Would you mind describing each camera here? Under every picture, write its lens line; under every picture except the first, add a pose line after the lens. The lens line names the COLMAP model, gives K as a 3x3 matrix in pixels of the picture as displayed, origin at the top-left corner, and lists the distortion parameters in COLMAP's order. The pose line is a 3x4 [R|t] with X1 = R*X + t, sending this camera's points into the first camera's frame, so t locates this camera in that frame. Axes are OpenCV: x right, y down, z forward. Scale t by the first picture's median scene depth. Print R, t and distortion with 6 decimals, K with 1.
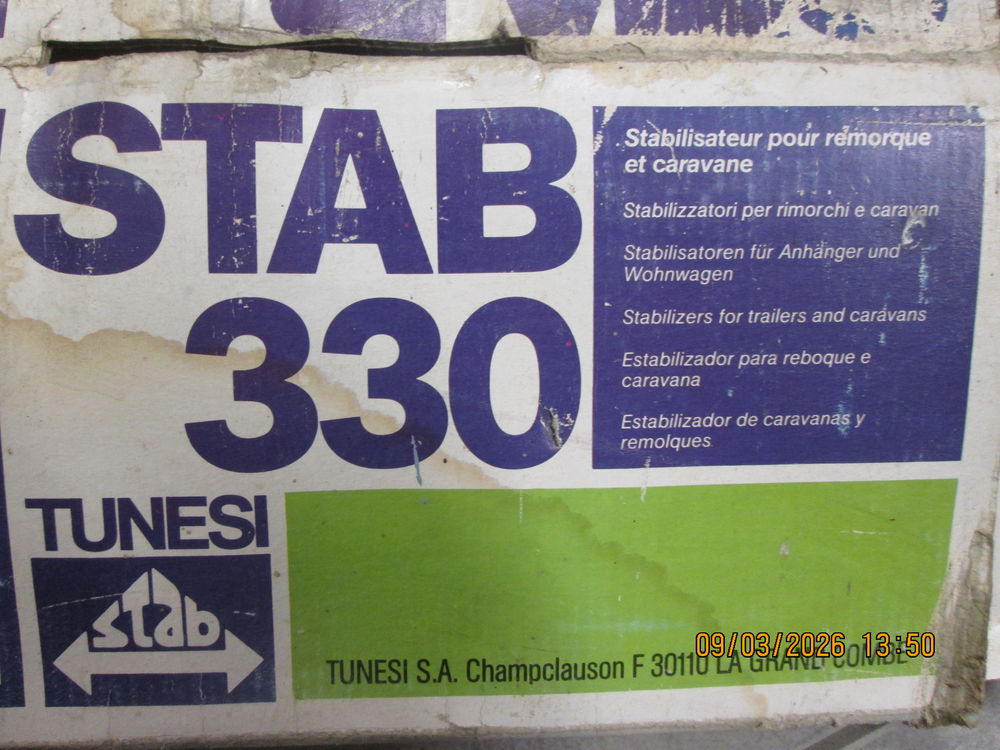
lens RADIAL K [[830.2, 0, 500.0], [0, 830.2, 375.0], [0, 0, 1]] dist [-0.040851, 0.000618]
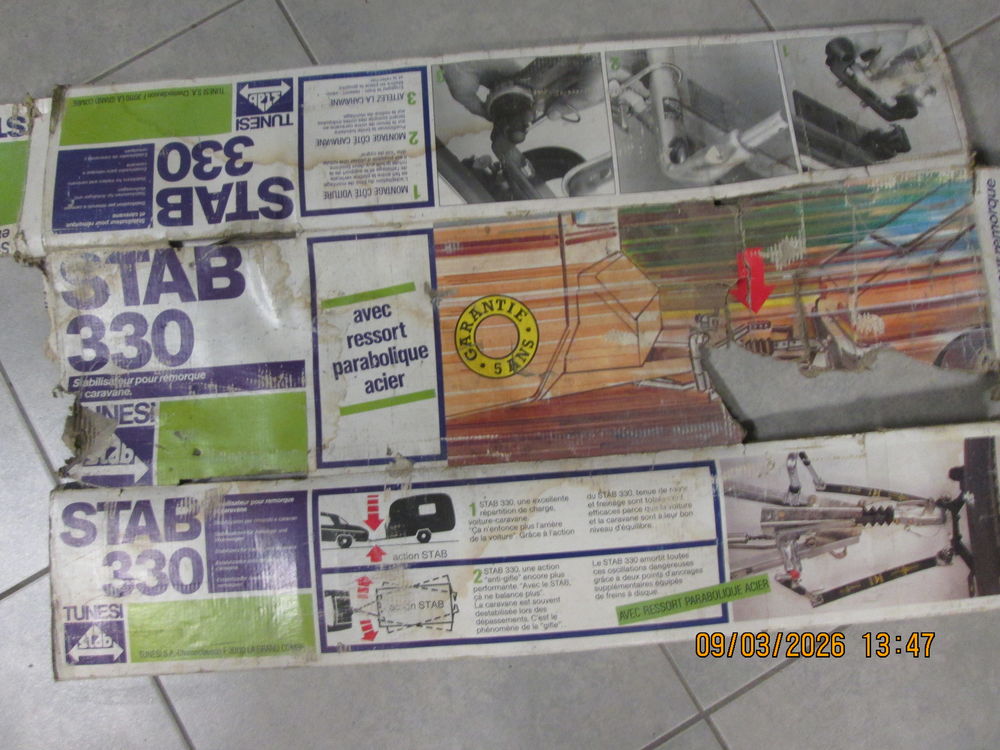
lens RADIAL K [[830.2, 0, 500.0], [0, 830.2, 375.0], [0, 0, 1]] dist [-0.040851, 0.000618]
pose [[-0.997008, 0.062102, -0.046030, -1.304633], [-0.067280, -0.990354, 0.121132, -1.594361], [-0.038064, 0.123867, 0.991569, -2.853833]]
